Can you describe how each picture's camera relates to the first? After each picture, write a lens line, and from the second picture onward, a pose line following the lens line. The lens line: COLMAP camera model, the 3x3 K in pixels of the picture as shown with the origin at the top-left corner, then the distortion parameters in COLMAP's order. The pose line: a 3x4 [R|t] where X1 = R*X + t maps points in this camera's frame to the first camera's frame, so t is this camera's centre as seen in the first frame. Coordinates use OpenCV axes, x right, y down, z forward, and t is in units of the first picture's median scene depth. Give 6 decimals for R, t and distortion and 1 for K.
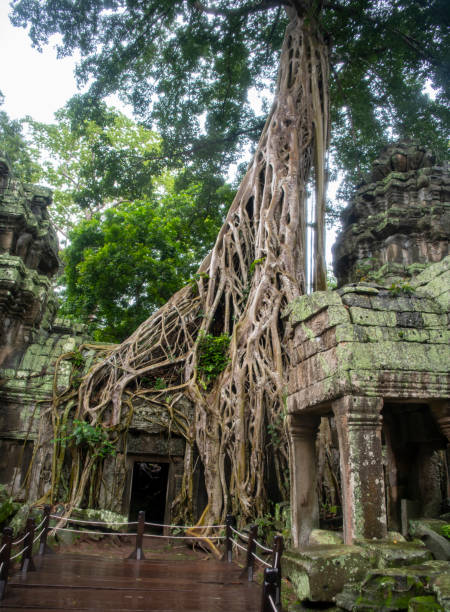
lens RADIAL K [[464.8, 0, 225.5], [0, 464.8, 344.2], [0, 0, 1]] dist [-0.060380, -0.002551]
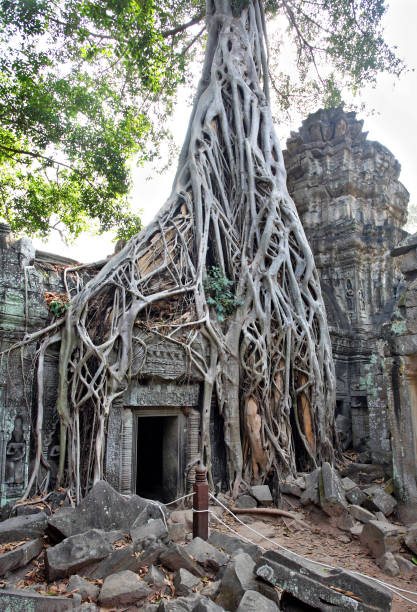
lens RADIAL K [[386.8, 0, 235.8], [0, 386.8, 355.9], [0, 0, 1]] dist [-0.049543, 0.008059]
pose [[0.843362, 0.011898, 0.537214, -0.403279], [-0.085082, 0.990100, 0.111641, 0.071288], [-0.530567, -0.139861, 0.836025, 0.408160]]
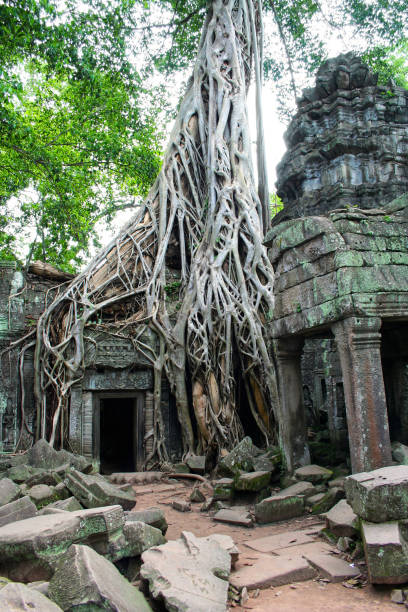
lens RADIAL K [[504.2, 0, 212.9], [0, 504.2, 309.2], [0, 0, 1]] dist [-0.112978, 0.032315]
pose [[0.984888, -0.054753, 0.164309, -0.128578], [0.040926, 0.995420, 0.086389, -0.010957], [-0.168287, -0.078359, 0.982619, -0.041262]]
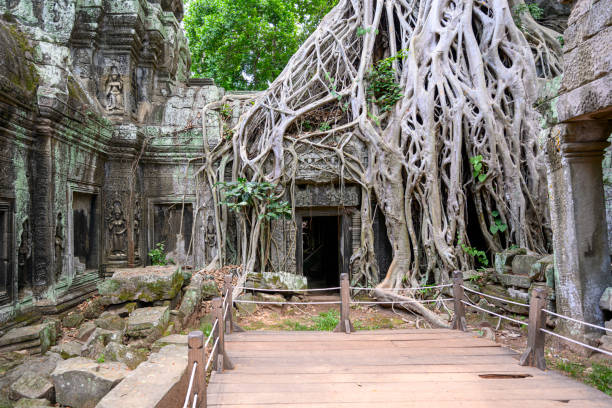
lens RADIAL K [[373.7, 0, 270.6], [0, 373.7, 225.7], [0, 0, 1]] dist [0.000776, 0.002506]
pose [[0.983938, -0.073338, -0.162748, -0.142834], [0.113148, 0.961393, 0.250842, 0.082180], [0.138068, -0.265227, 0.954249, 0.294942]]
